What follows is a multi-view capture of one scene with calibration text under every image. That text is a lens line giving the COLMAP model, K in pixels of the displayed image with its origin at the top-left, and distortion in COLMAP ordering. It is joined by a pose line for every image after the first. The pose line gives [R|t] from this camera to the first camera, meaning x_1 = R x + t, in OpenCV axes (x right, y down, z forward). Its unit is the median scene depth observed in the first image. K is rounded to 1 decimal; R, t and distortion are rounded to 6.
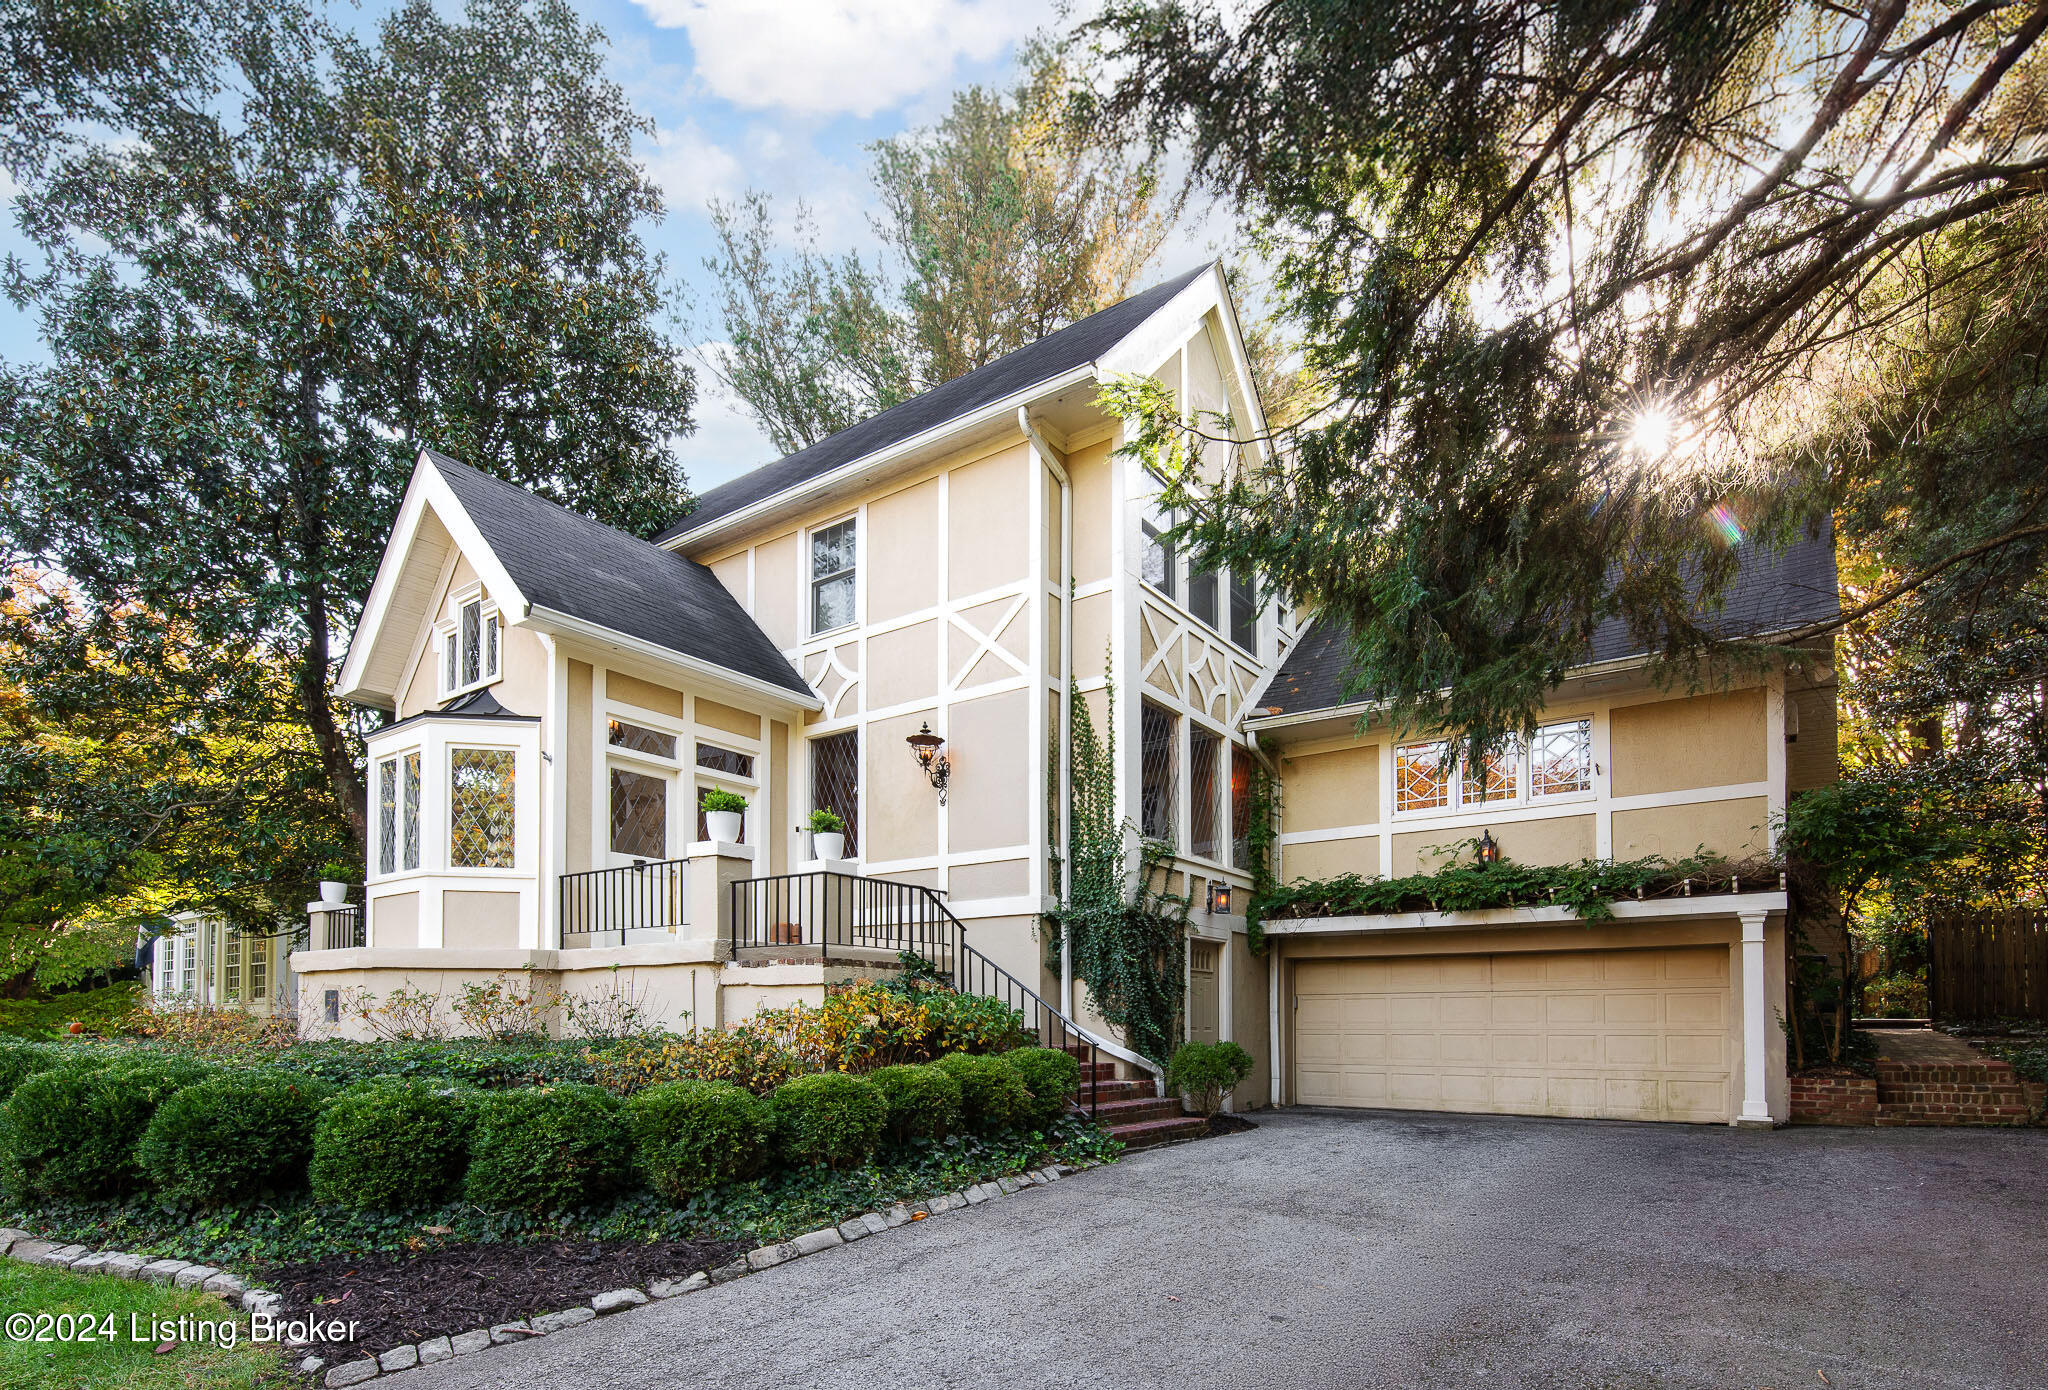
lens RADIAL K [[1053.3, 0, 1027.3], [0, 1053.3, 994.4], [0, 0, 1]] dist [-0.002838, 0.001504]
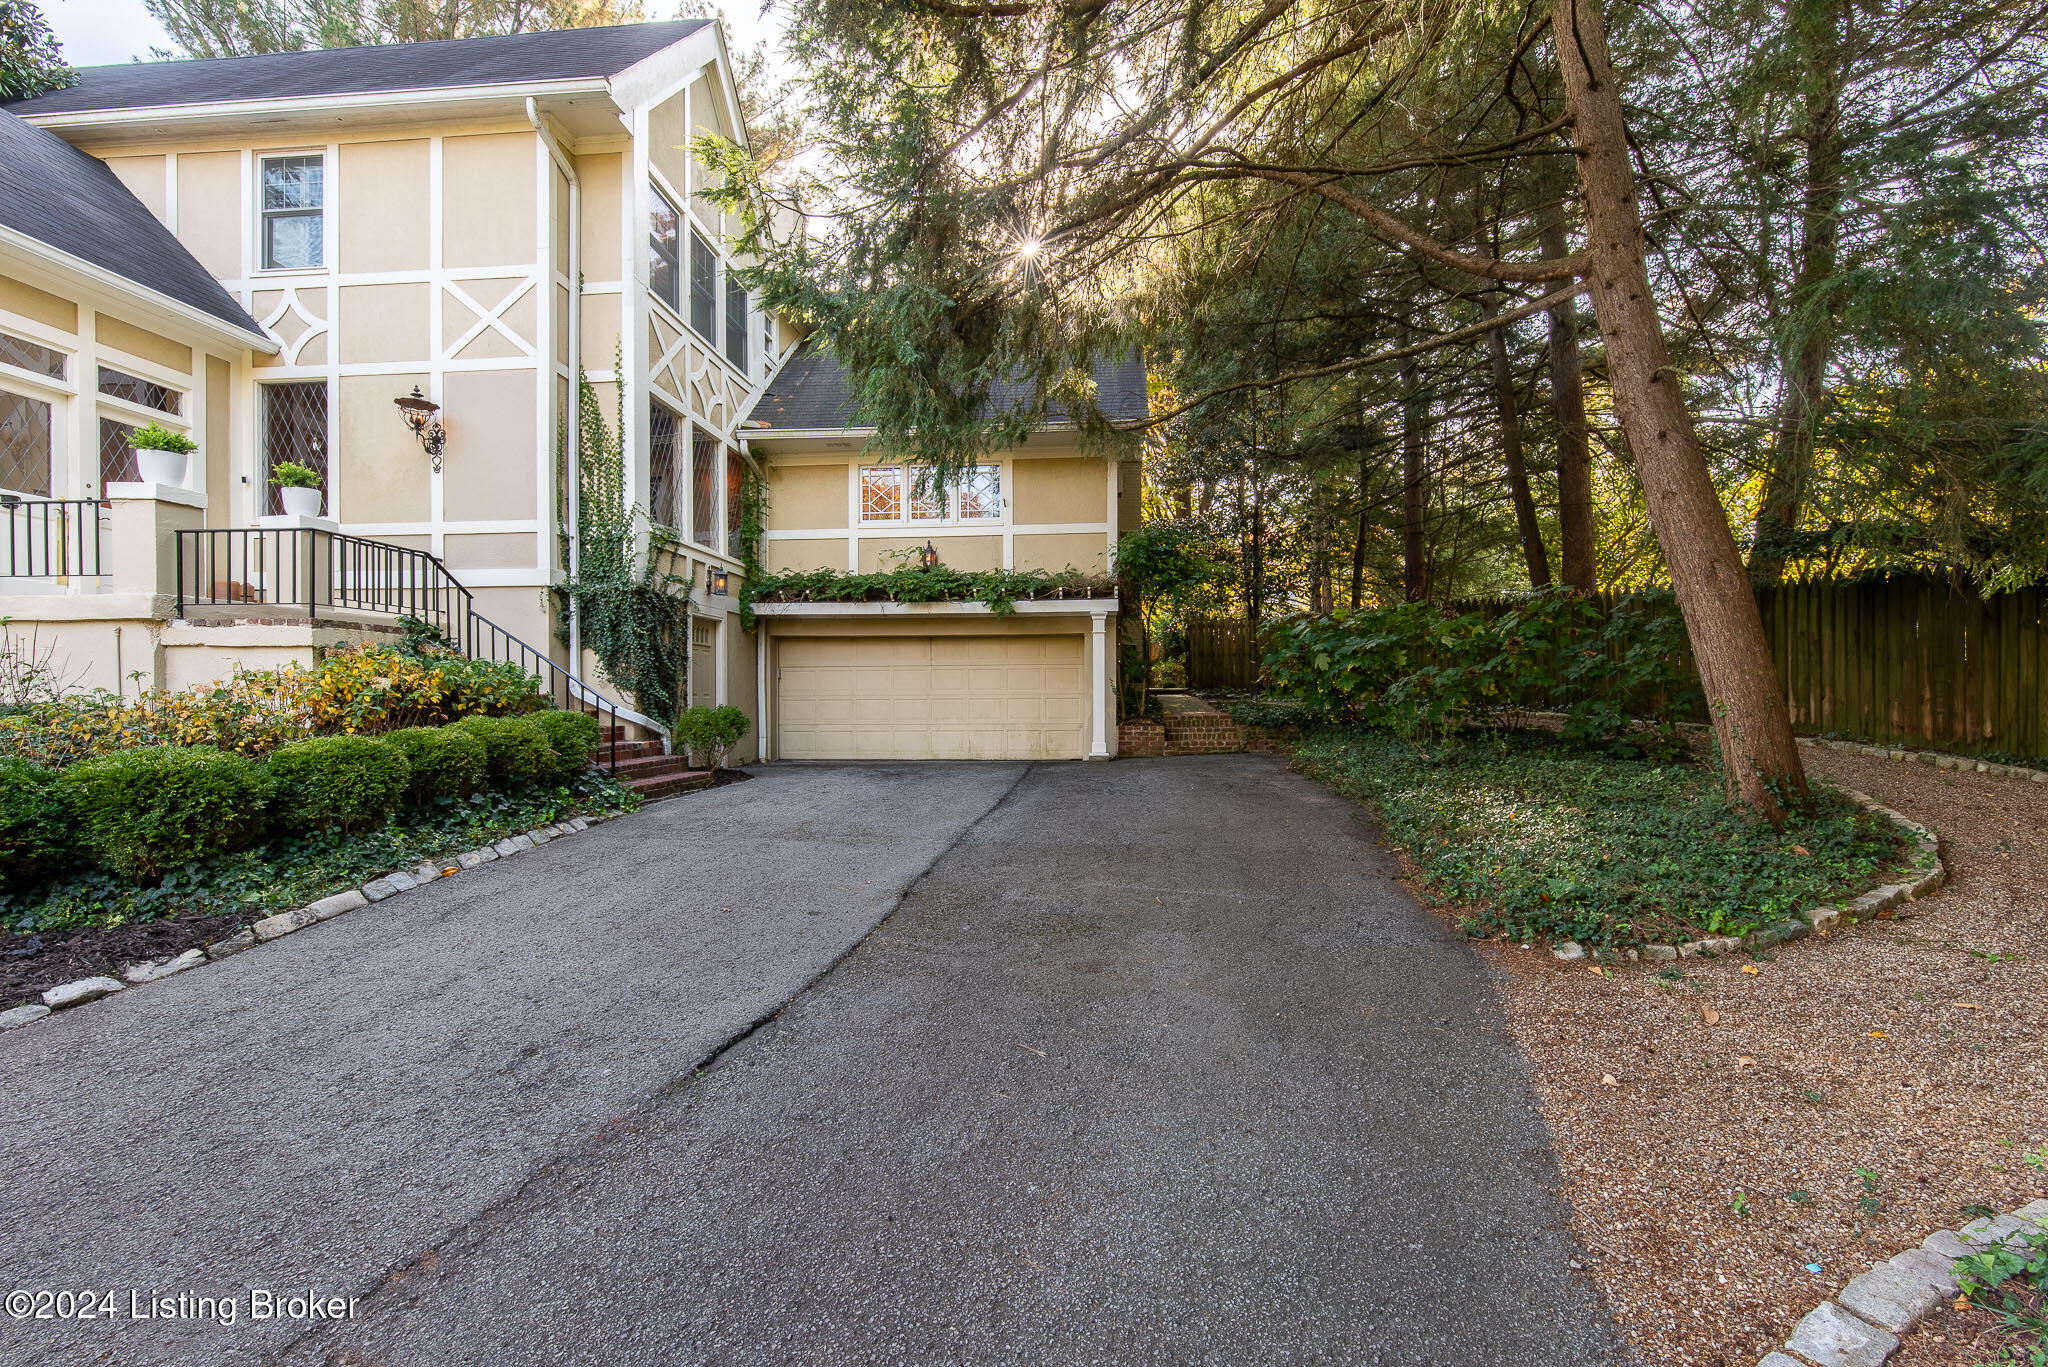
lens RADIAL K [[915.8, 0, 1008.9], [0, 915.8, 687.1], [0, 0, 1]] dist [0.001768, -0.001370]
pose [[0.864678, 0.000120, 0.502326, -0.049630], [-0.008000, 0.999876, 0.013531, 0.008392], [-0.502263, -0.015719, 0.864572, -0.028850]]
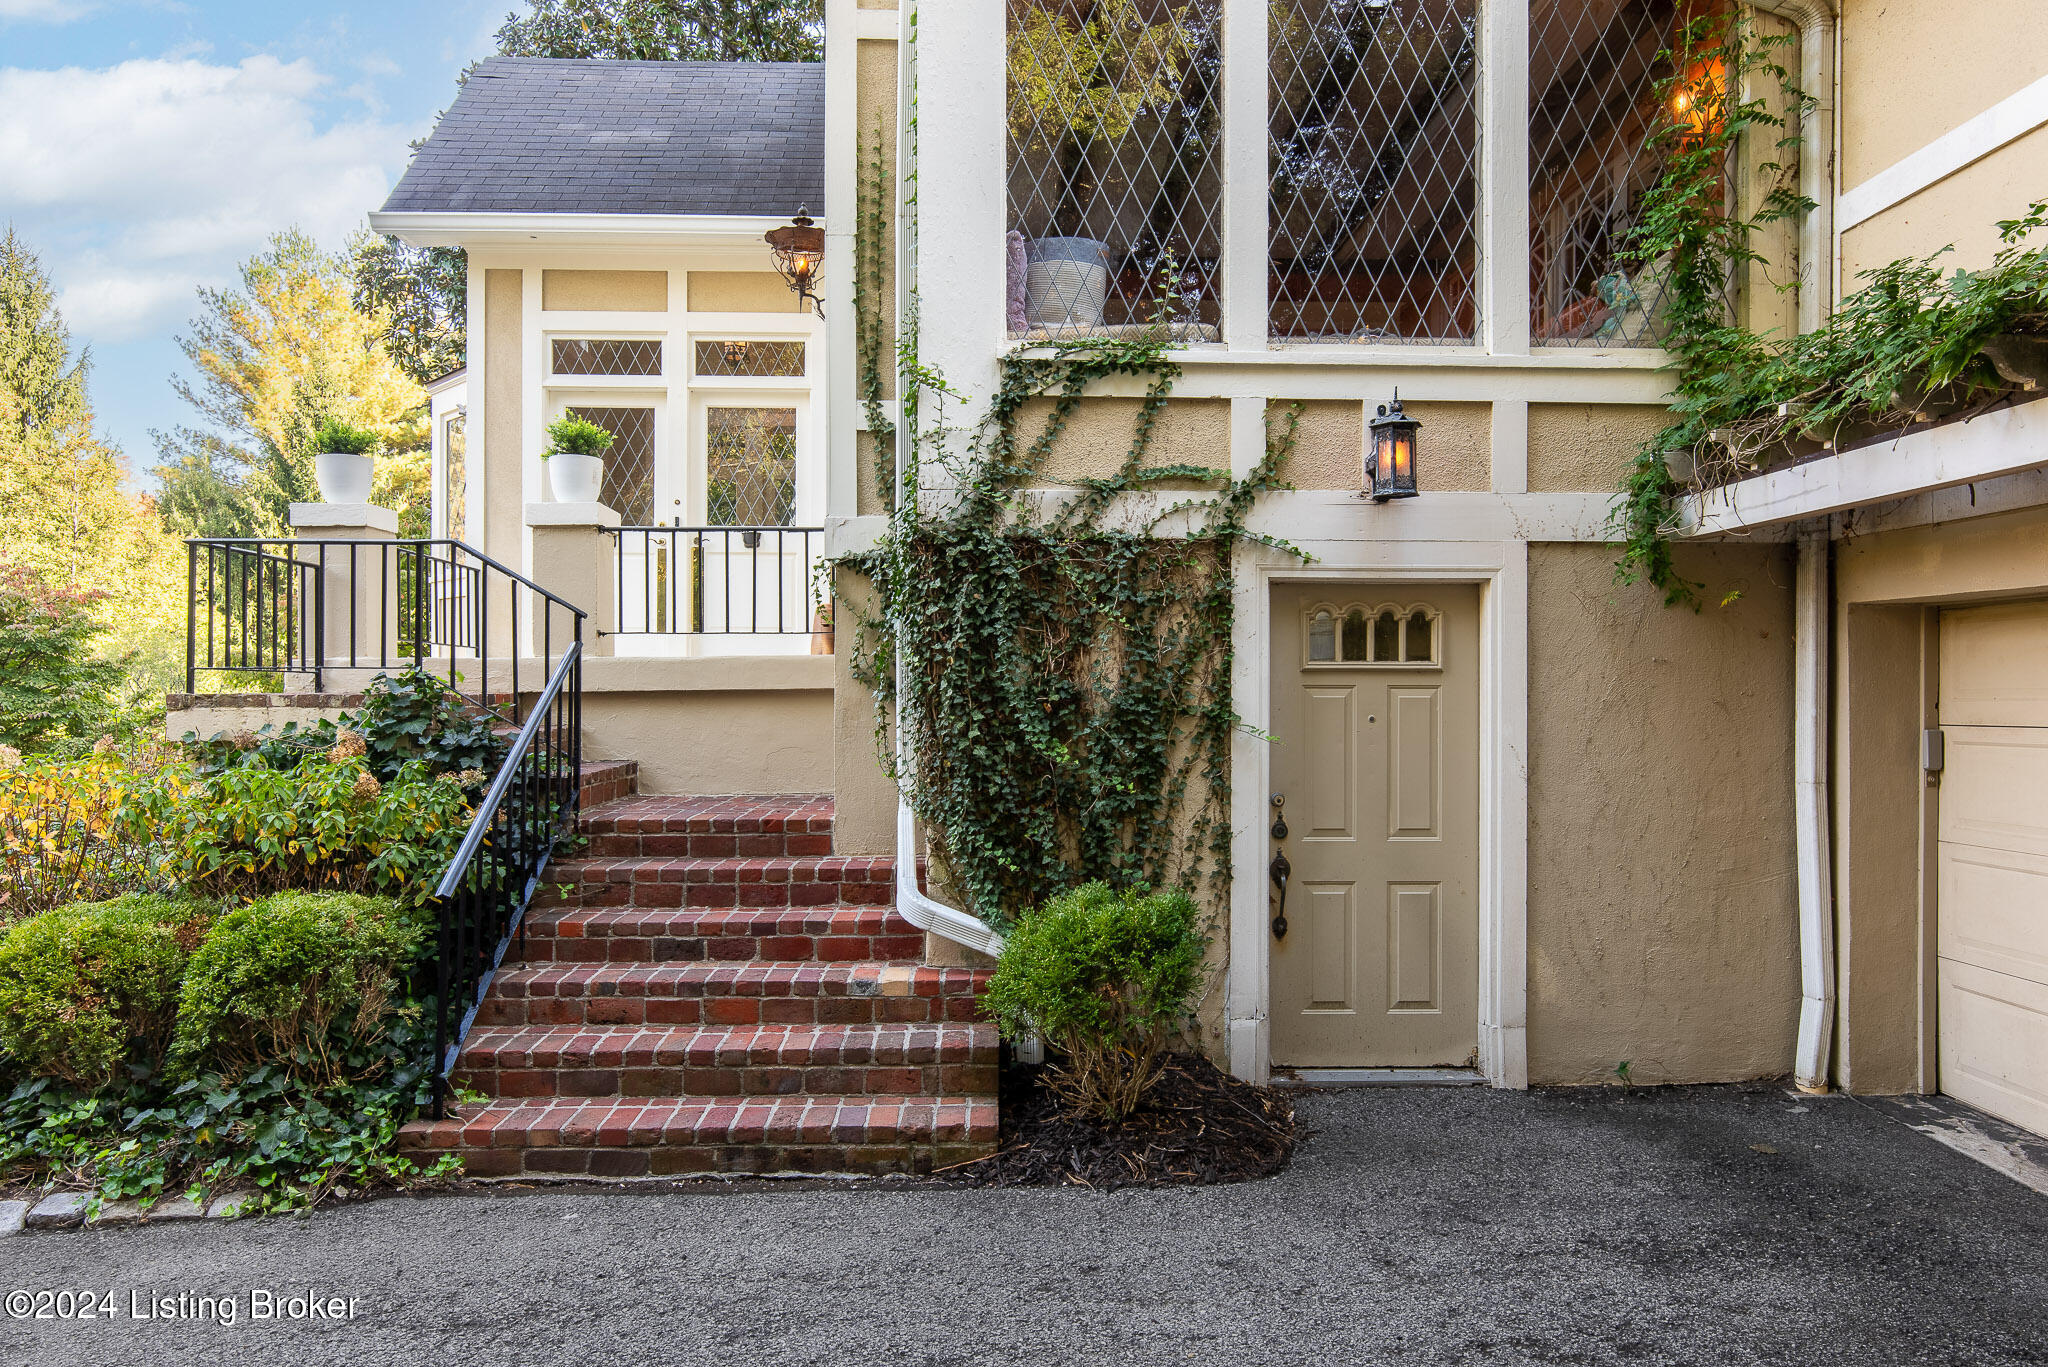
lens RADIAL K [[1301.7, 0, 1022.6], [0, 1301.7, 689.9], [0, 0, 1]] dist [-0.010486, 0.002613]
pose [[0.605856, -0.012675, -0.795474, 0.482503], [0.024183, 0.999704, 0.002489, -0.021563], [0.795207, -0.020745, 0.605983, 0.717987]]
